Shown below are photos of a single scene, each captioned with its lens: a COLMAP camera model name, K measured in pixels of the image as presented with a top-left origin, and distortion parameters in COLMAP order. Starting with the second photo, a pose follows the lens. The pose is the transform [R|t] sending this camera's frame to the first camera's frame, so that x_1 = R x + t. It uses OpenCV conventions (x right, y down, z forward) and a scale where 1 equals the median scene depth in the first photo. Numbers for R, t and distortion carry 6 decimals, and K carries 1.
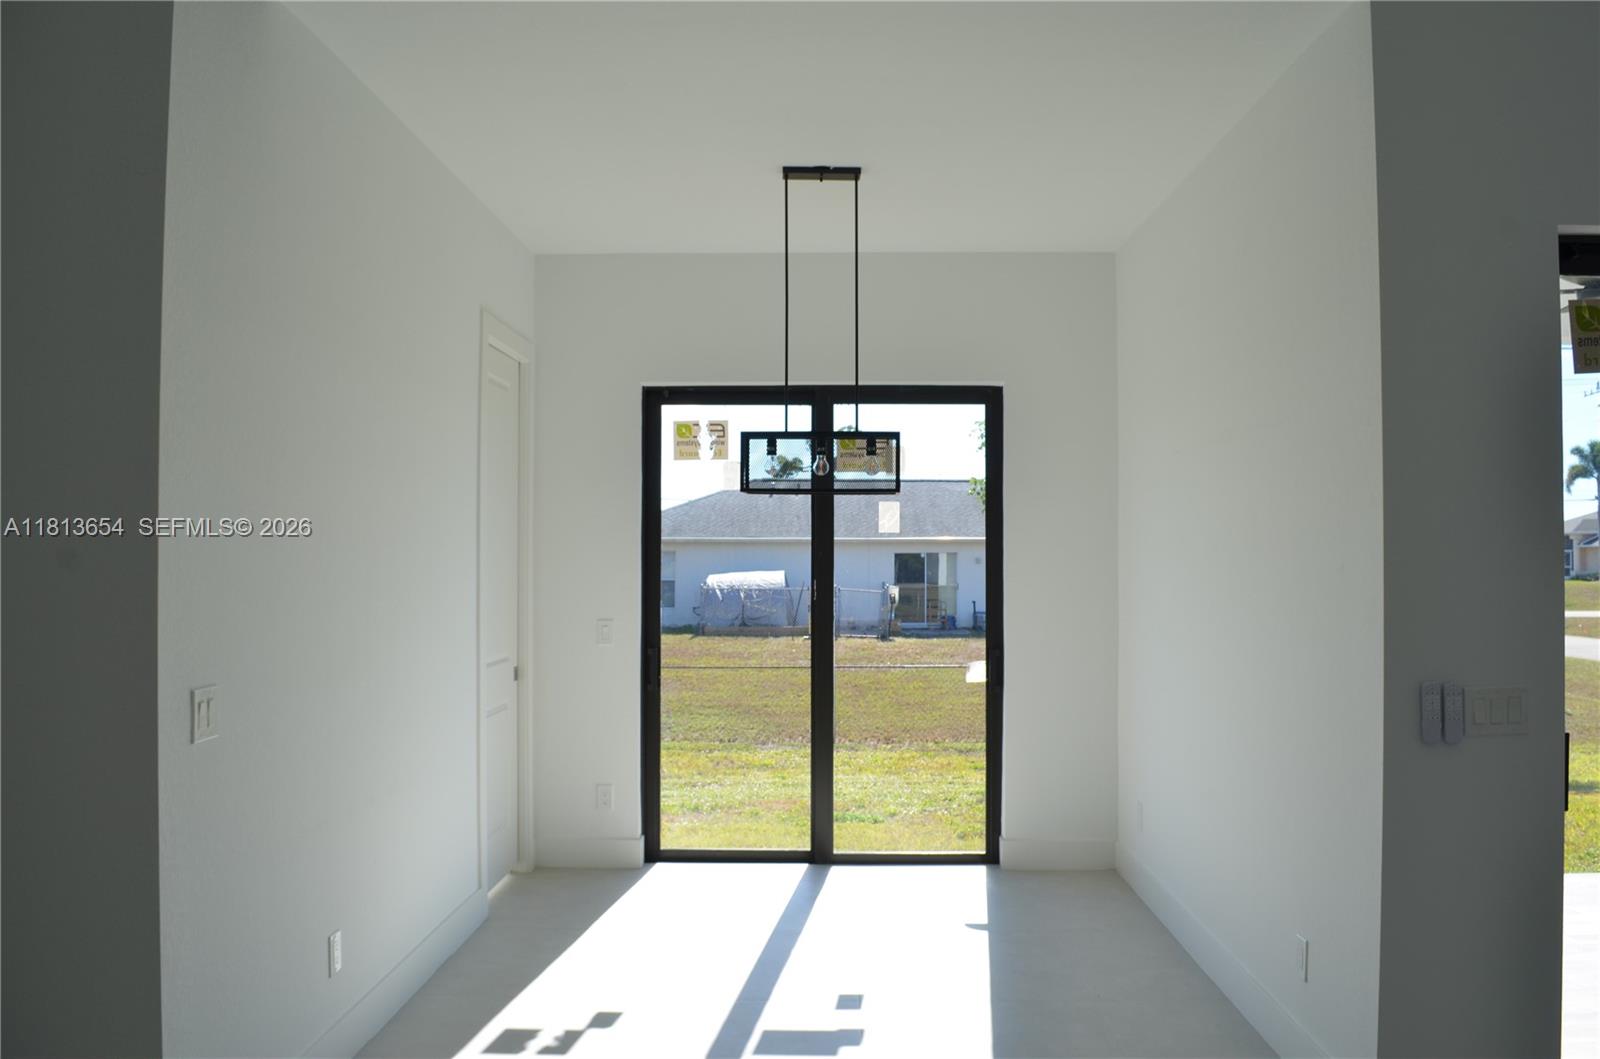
lens RADIAL K [[1248.8, 0, 800.0], [0, 1248.8, 529.5], [0, 0, 1]] dist [-0.084309, 0.000446]
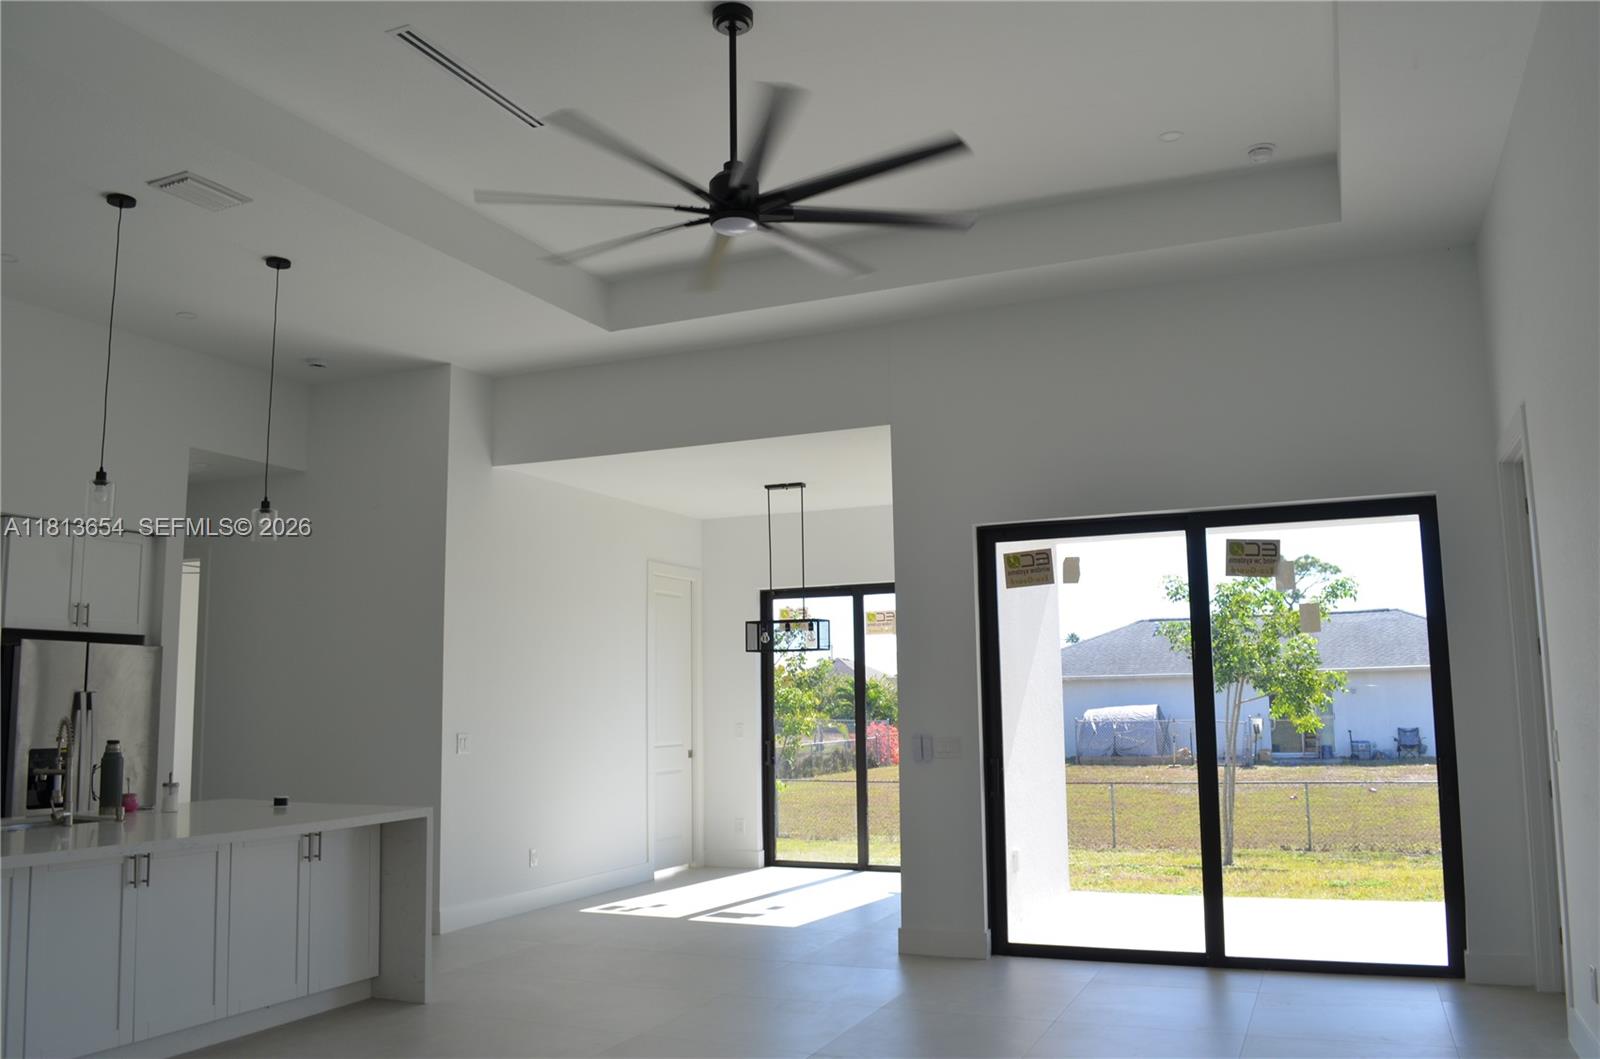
lens RADIAL K [[1248.8, 0, 800.0], [0, 1248.8, 529.5], [0, 0, 1]] dist [-0.084309, 0.000446]
pose [[0.924522, -0.065387, -0.375477, 0.582677], [0.022505, 0.992820, -0.117480, 0.008518], [0.380462, 0.100163, 0.919356, -0.593409]]
